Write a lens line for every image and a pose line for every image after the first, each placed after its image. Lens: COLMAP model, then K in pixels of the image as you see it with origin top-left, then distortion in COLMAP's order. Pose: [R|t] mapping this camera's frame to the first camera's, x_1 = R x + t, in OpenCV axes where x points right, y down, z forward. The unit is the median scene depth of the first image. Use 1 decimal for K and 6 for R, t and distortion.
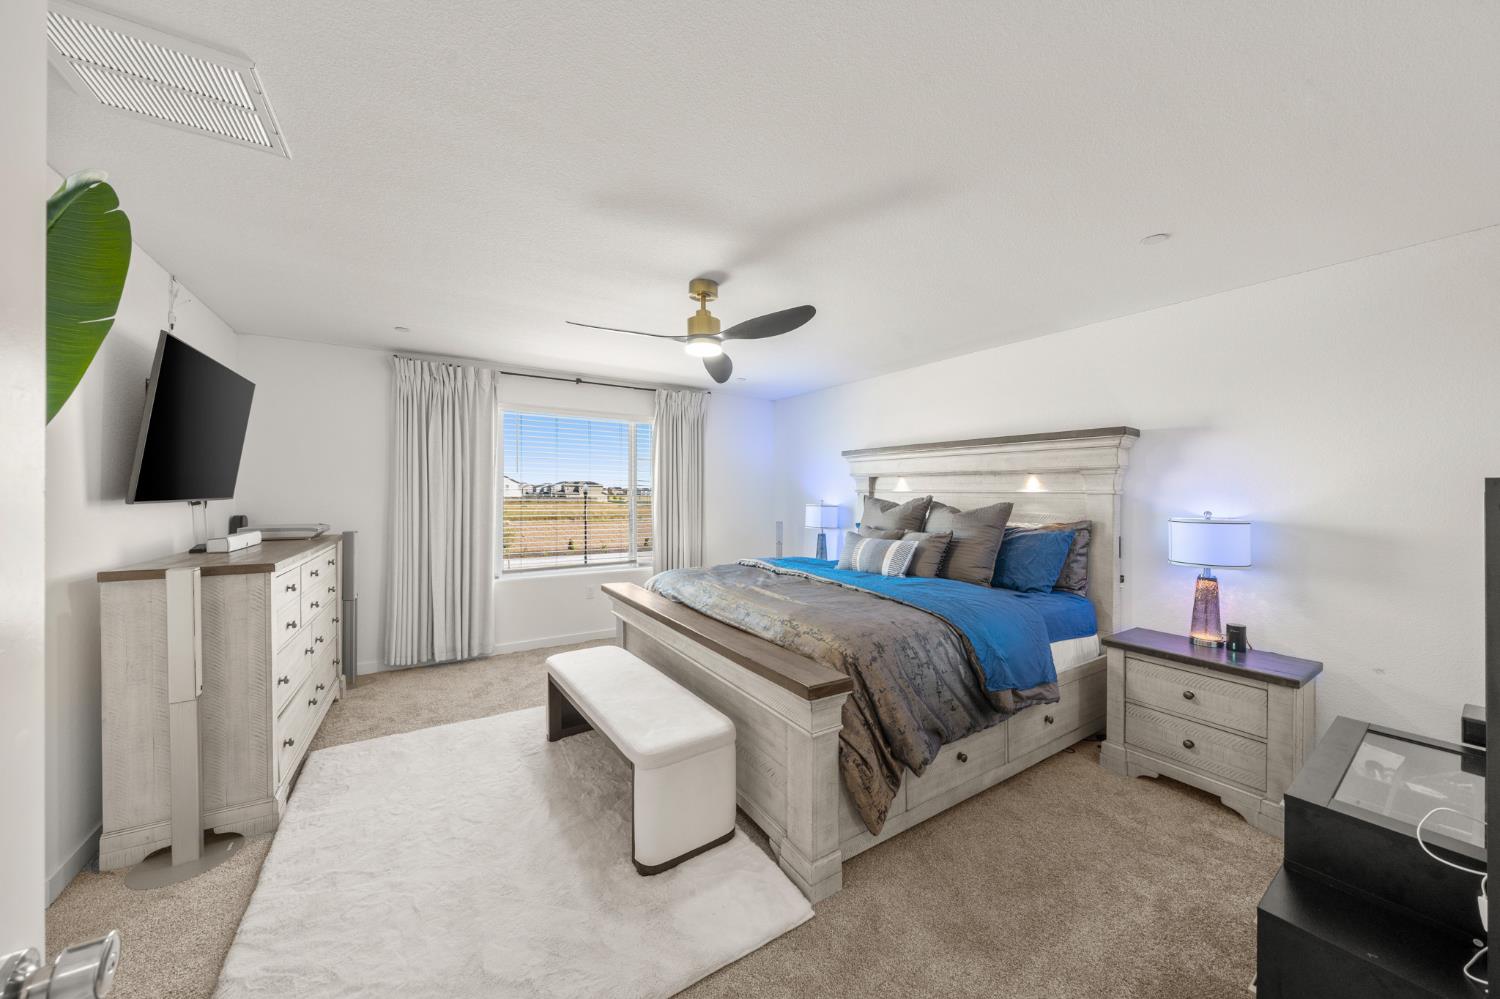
lens RADIAL K [[520.8, 0, 750.0], [0, 520.8, 499.5], [0, 0, 1]] dist [0.008397, -0.000024]
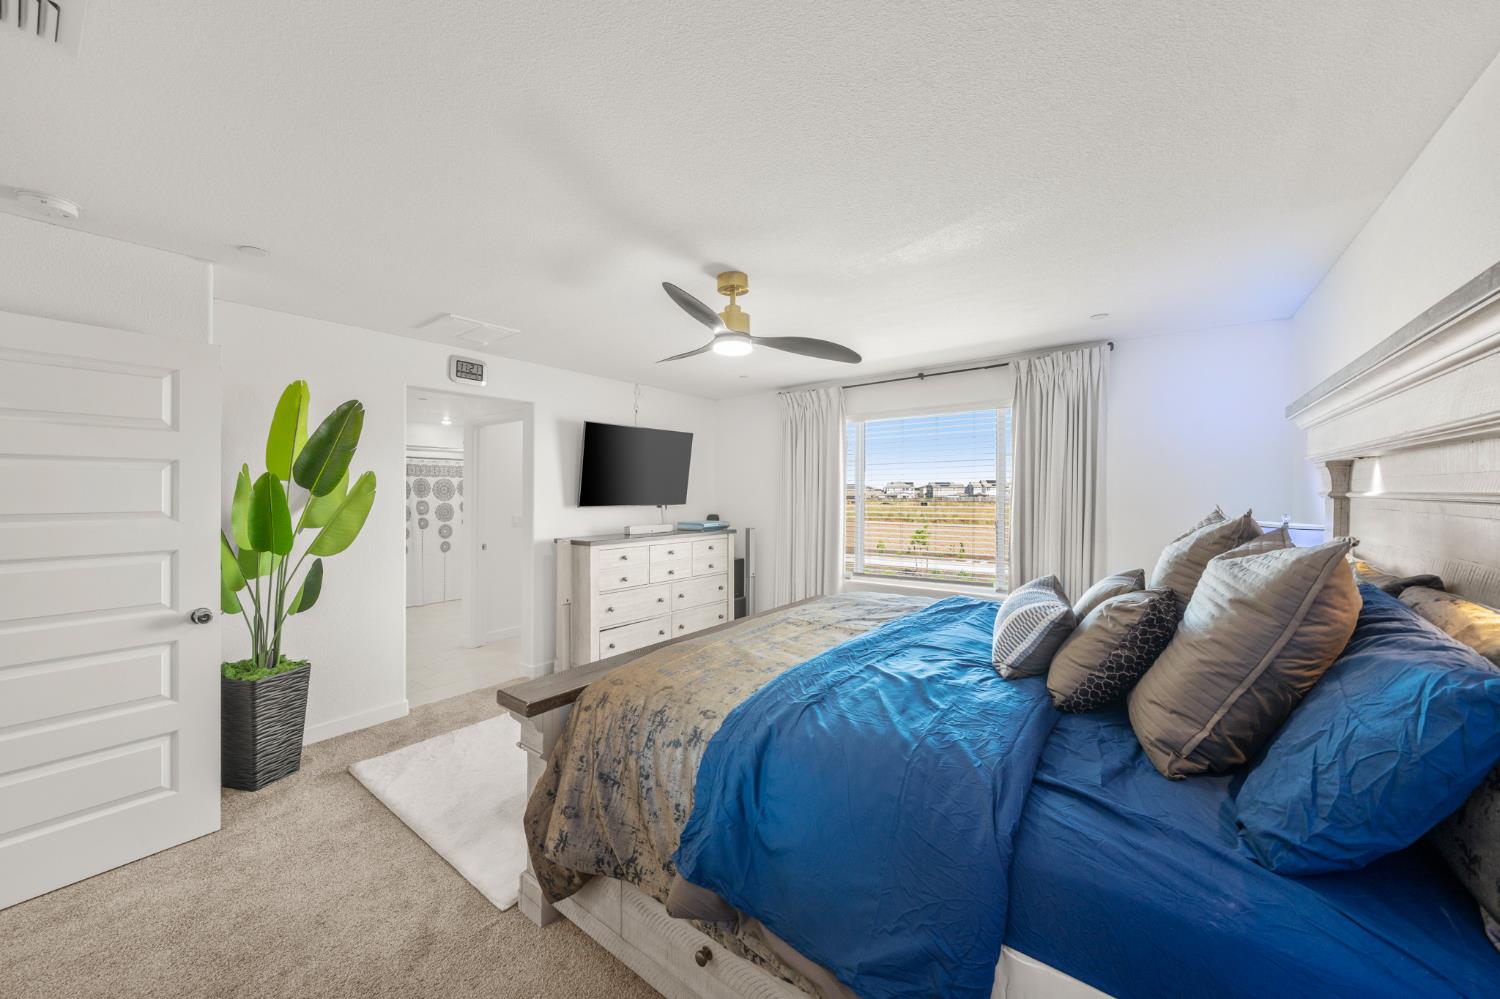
lens RADIAL K [[537.7, 0, 746.7], [0, 537.7, 501.4], [0, 0, 1]] dist [-0.000994, -0.000069]
pose [[0.340041, 0.006186, -0.940390, 0.497628], [-0.002199, 0.999981, 0.005783, -0.014170], [0.940408, 0.000102, 0.340048, 0.437899]]
